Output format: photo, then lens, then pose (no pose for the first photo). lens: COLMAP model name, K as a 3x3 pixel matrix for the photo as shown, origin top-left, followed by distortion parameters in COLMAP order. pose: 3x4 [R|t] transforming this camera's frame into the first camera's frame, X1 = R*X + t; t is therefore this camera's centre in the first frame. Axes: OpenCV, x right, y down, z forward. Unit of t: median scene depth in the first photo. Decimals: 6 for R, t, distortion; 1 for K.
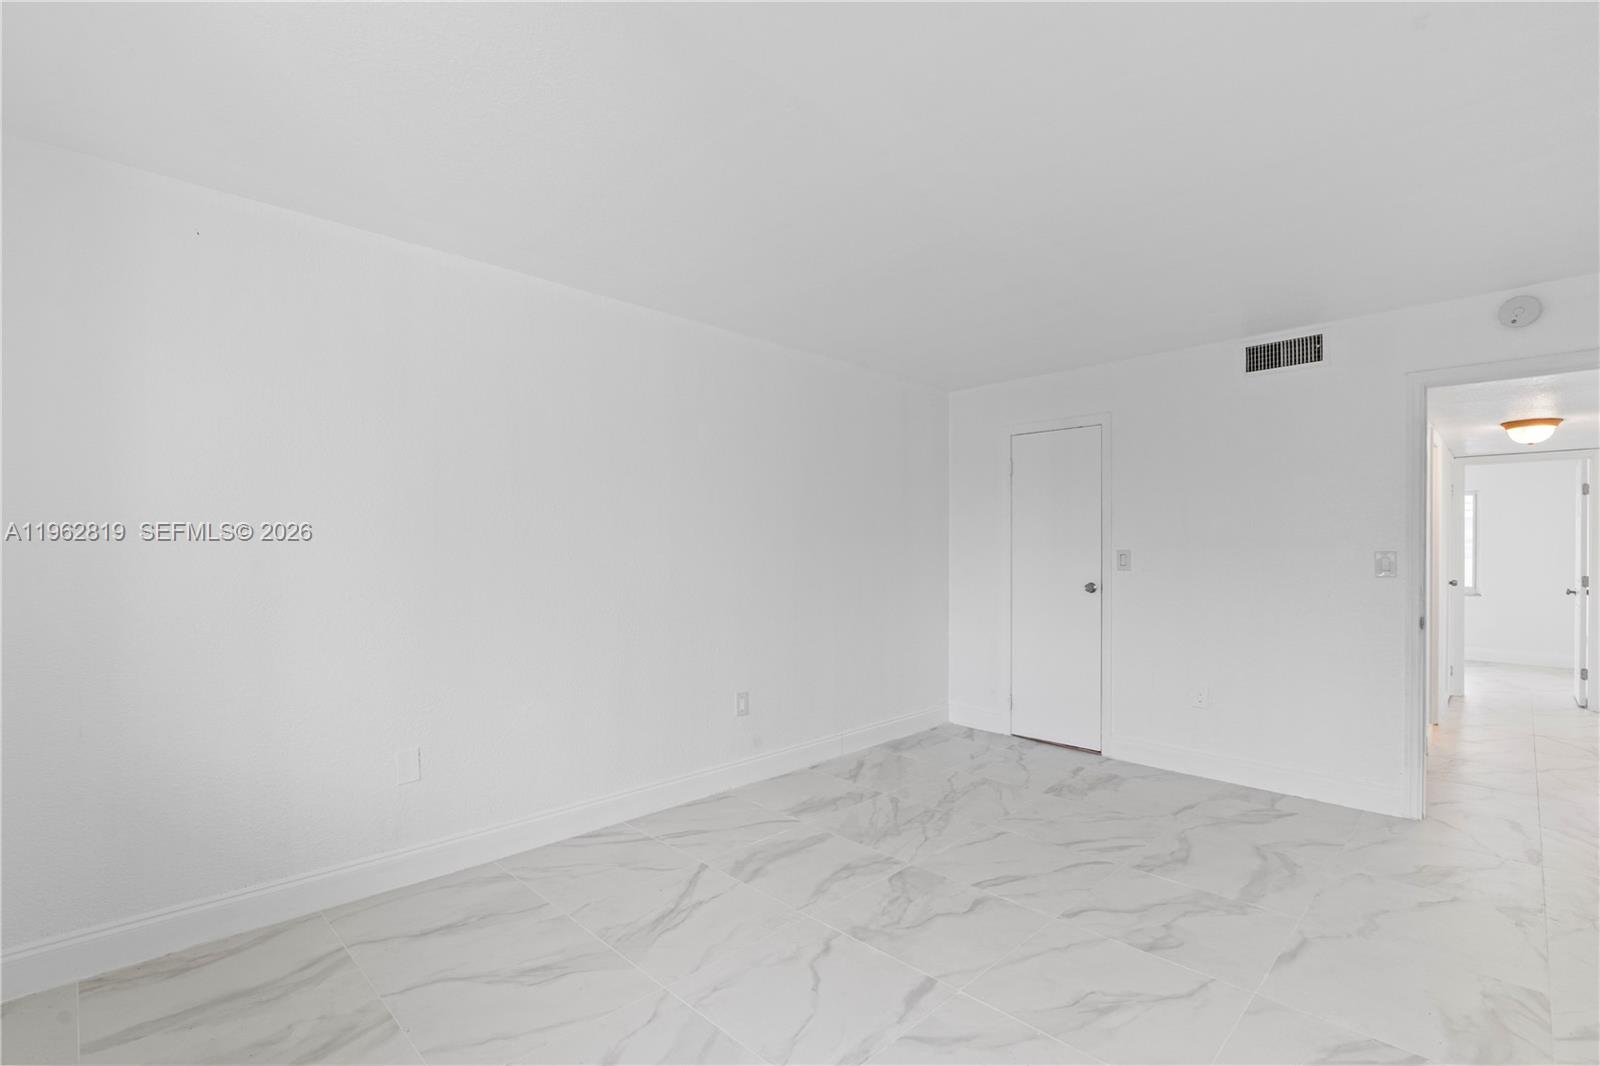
lens RADIAL K [[724.7, 0, 787.7], [0, 724.7, 547.1], [0, 0, 1]] dist [-0.000998, 0.000316]
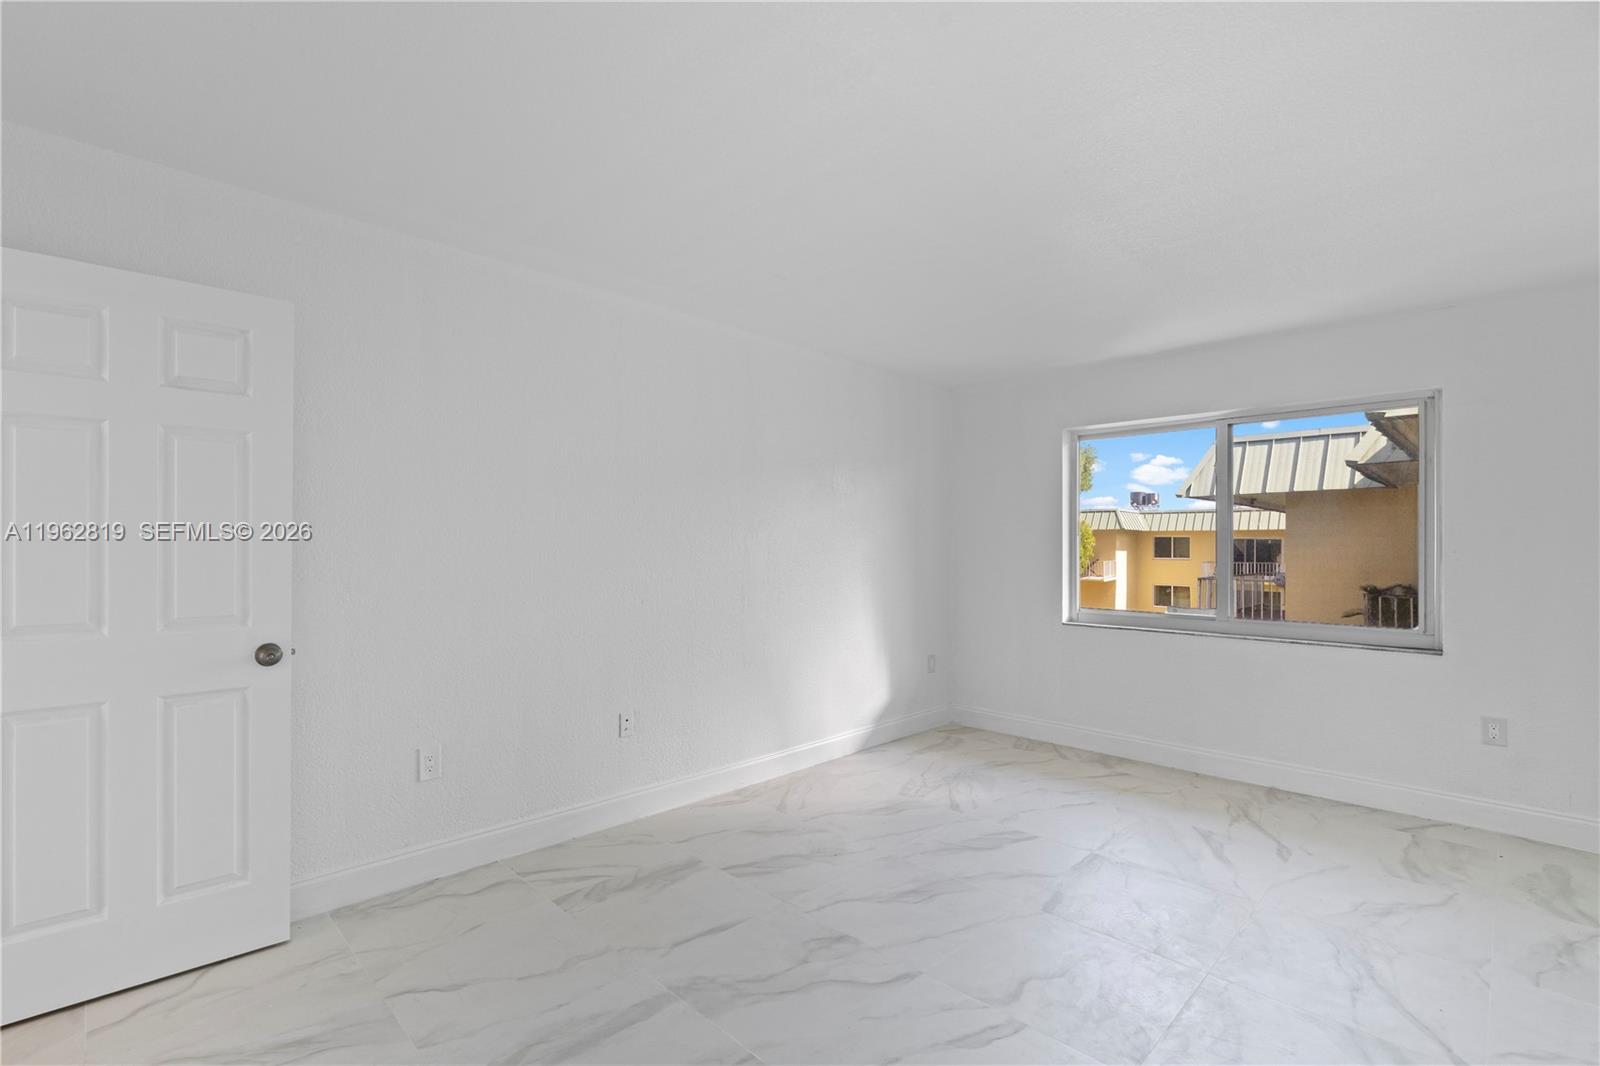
lens RADIAL K [[724.7, 0, 787.7], [0, 724.7, 547.1], [0, 0, 1]] dist [-0.000998, 0.000316]
pose [[-0.999944, -0.010597, 0.000284, 0.391168], [-0.010598, 0.999925, -0.006093, 0.006036], [-0.000219, -0.006096, -0.999981, 1.363790]]
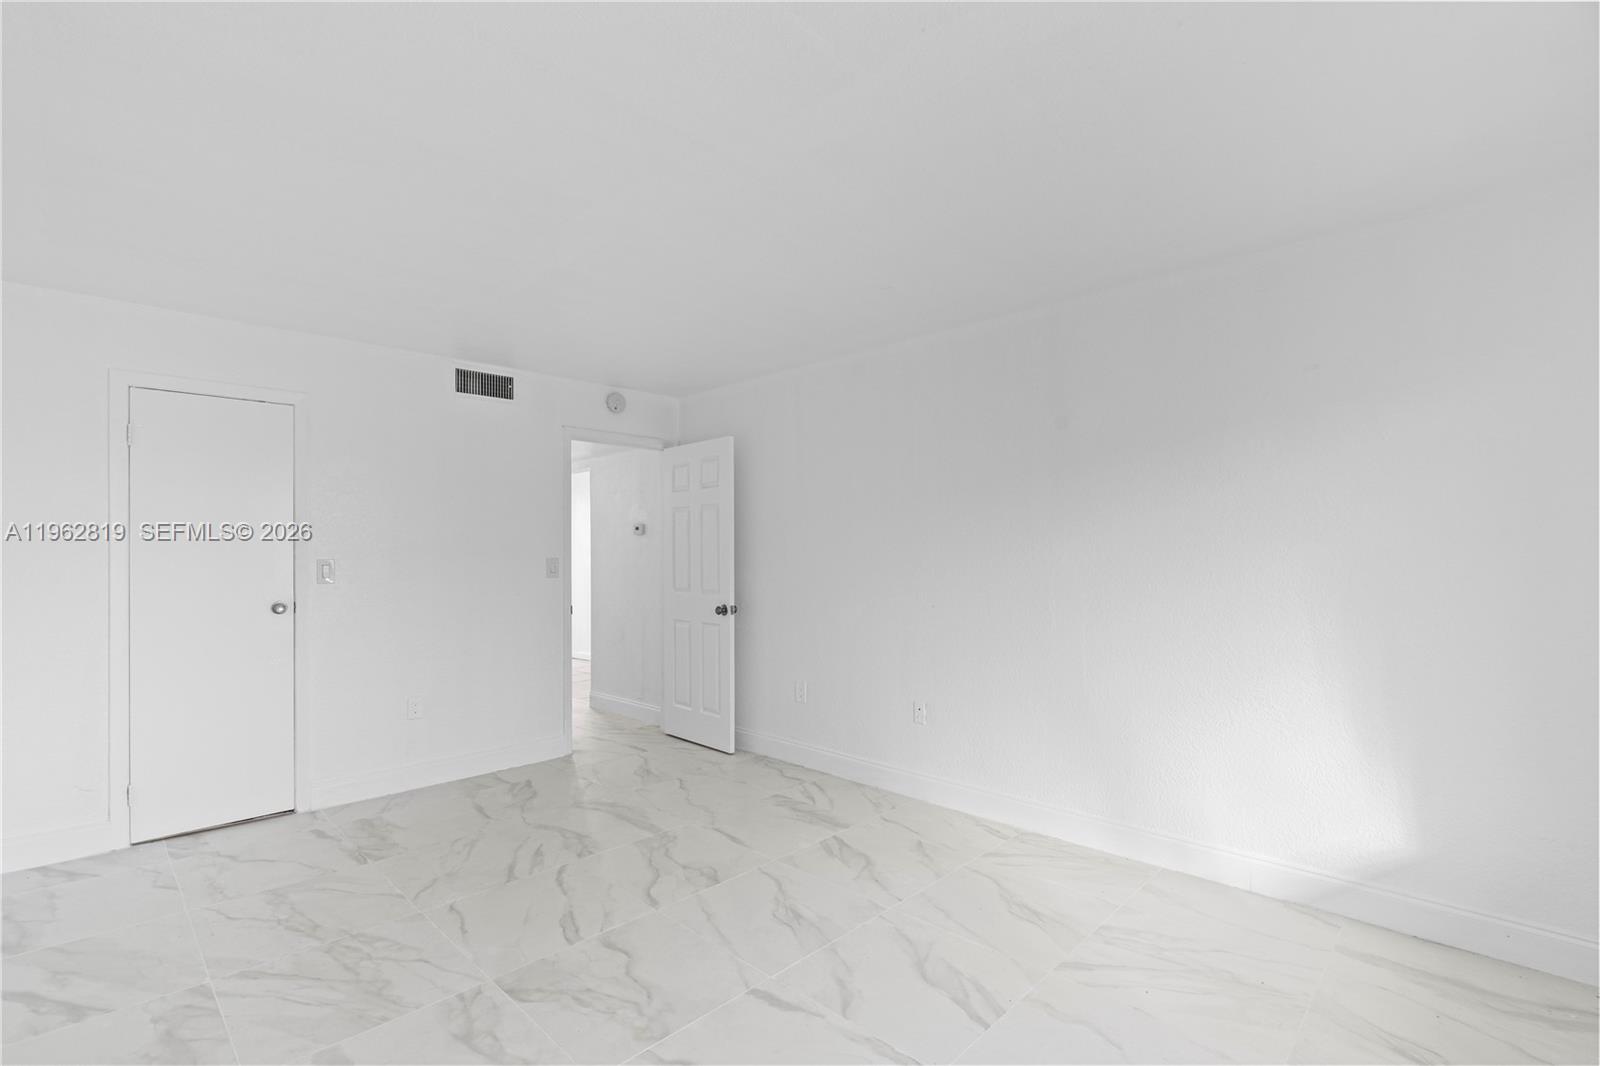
lens RADIAL K [[724.7, 0, 787.7], [0, 724.7, 547.1], [0, 0, 1]] dist [-0.000998, 0.000316]
pose [[-0.005523, 0.005933, 0.999967, -0.498943], [0.001958, 0.999981, -0.005923, -0.005307], [-0.999983, 0.001925, -0.005534, 0.593719]]
